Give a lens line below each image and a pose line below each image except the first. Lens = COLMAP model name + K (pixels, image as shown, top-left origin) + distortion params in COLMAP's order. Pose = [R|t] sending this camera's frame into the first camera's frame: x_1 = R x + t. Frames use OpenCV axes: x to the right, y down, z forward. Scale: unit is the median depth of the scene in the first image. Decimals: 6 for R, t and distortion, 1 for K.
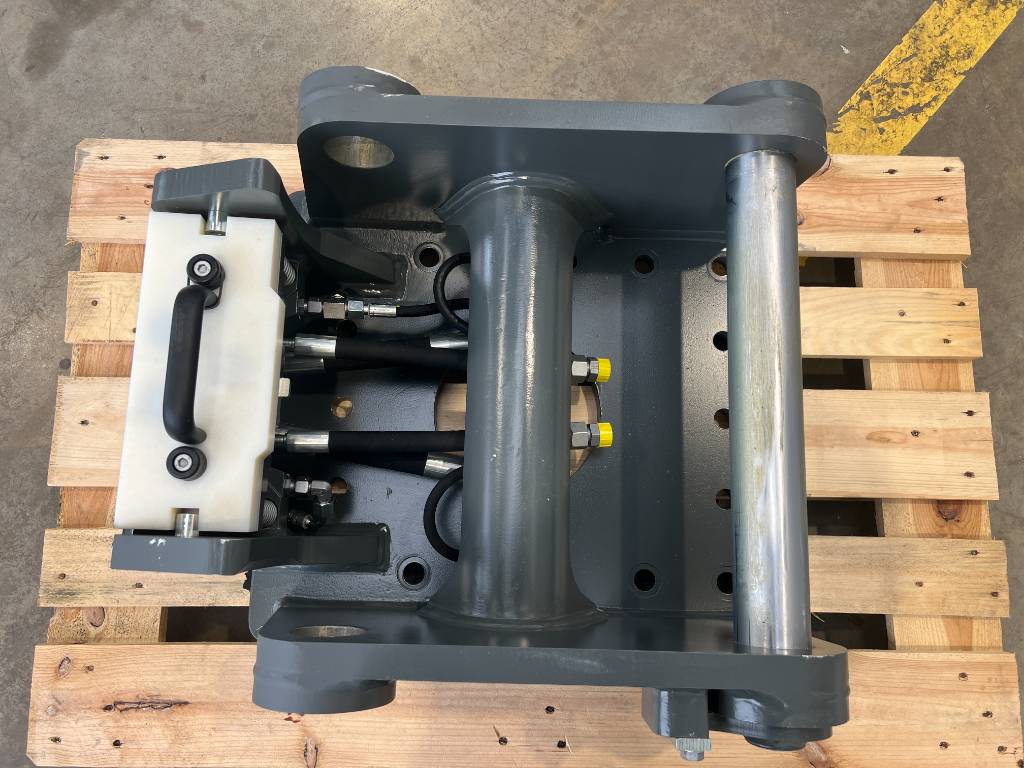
lens RADIAL K [[779.4, 0, 510.0], [0, 779.4, 387.5], [0, 0, 1]] dist [0.047354, -0.051804]
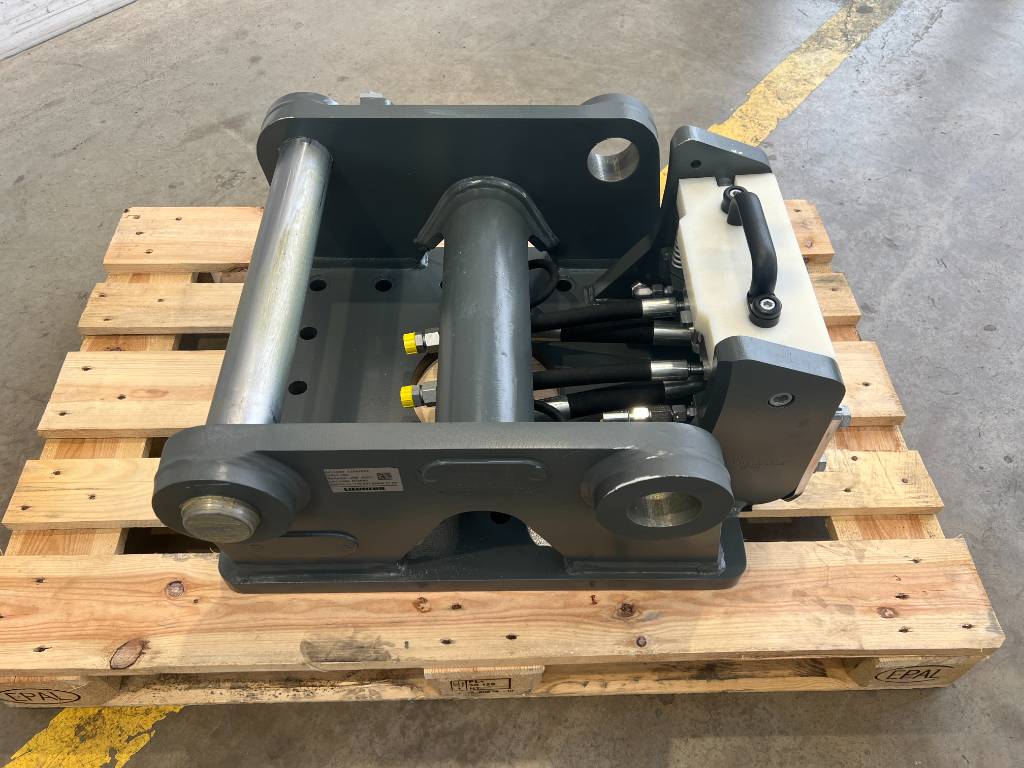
lens RADIAL K [[779.4, 0, 508.7], [0, 779.4, 384.7], [0, 0, 1]] dist [0.047354, -0.051804]
pose [[-0.999022, 0.016952, -0.040841, 0.021014], [-0.041402, -0.682956, 0.729285, -0.760511], [-0.015529, 0.730263, 0.682990, 0.233302]]
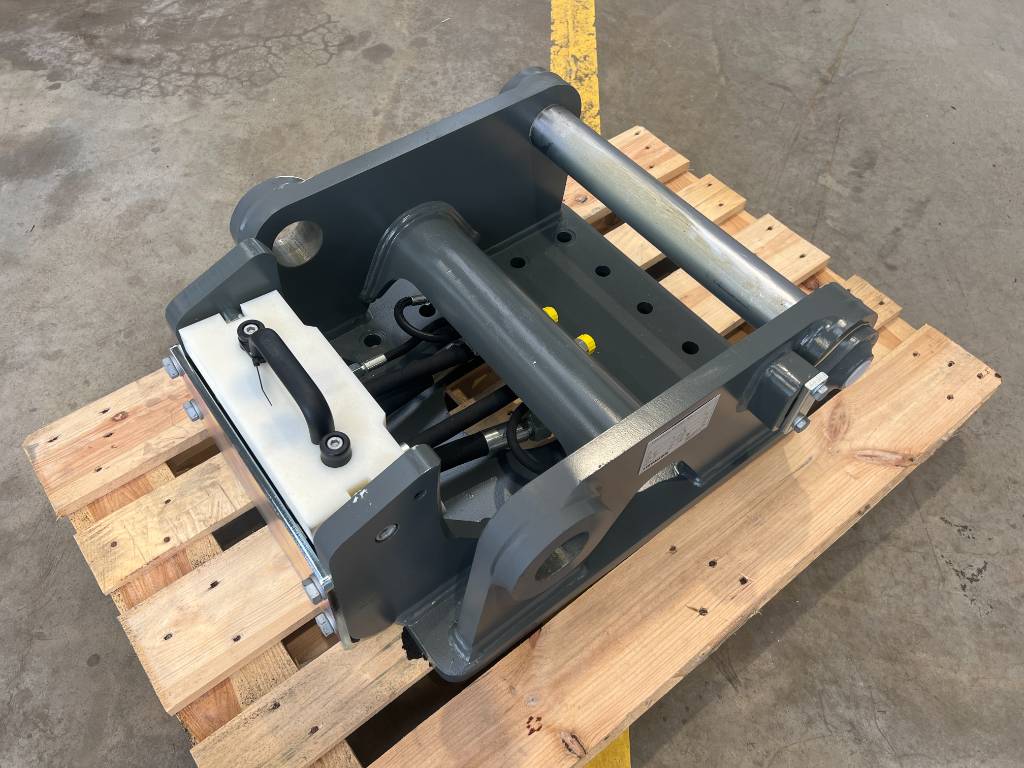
lens RADIAL K [[779.4, 0, 505.0], [0, 779.4, 383.9], [0, 0, 1]] dist [0.047354, -0.051804]
pose [[0.778978, -0.511356, 0.362916, -0.411199], [0.617768, 0.725070, -0.304362, 0.364129], [-0.107502, 0.461290, 0.880713, -0.023707]]
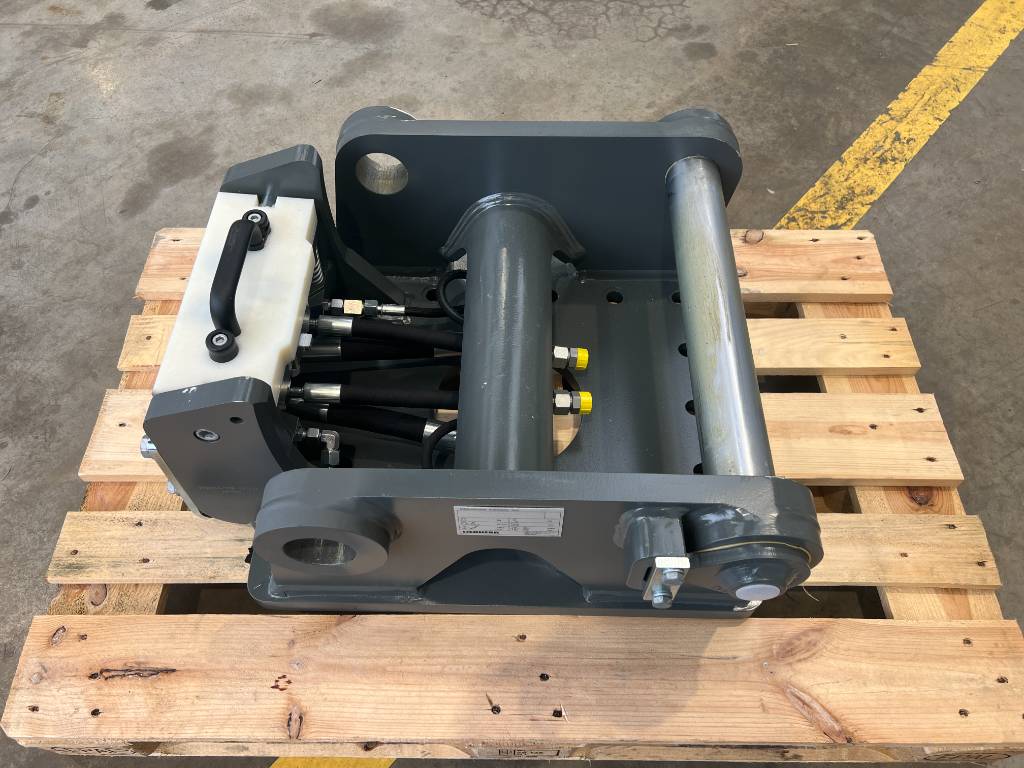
lens RADIAL K [[779.4, 0, 505.4], [0, 779.4, 385.9], [0, 0, 1]] dist [0.047354, -0.051804]
pose [[0.999736, -0.016129, -0.016371, 0.023236], [0.008034, 0.912687, -0.408579, 0.454086], [0.021532, 0.408340, 0.912576, -0.030485]]
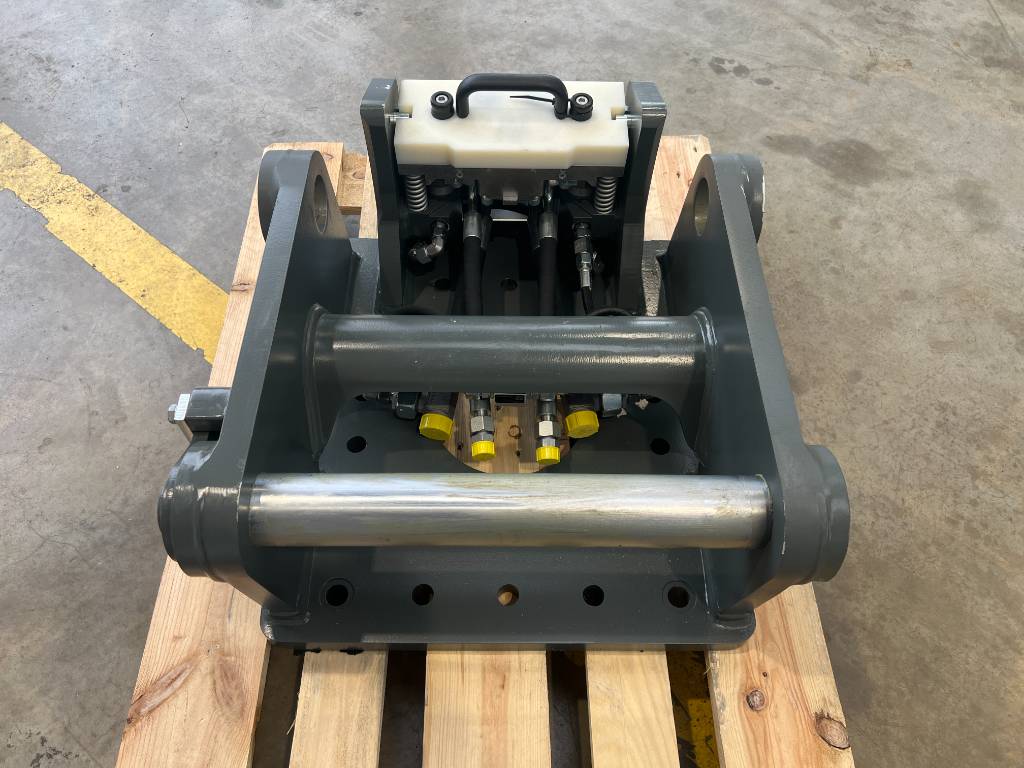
lens RADIAL K [[779.4, 0, 508.8], [0, 779.4, 384.4], [0, 0, 1]] dist [0.047354, -0.051804]
pose [[0.025507, 0.822313, -0.568464, 0.586634], [-0.987282, 0.109982, 0.114795, -0.093890], [0.156918, 0.558306, 0.814660, 0.097618]]
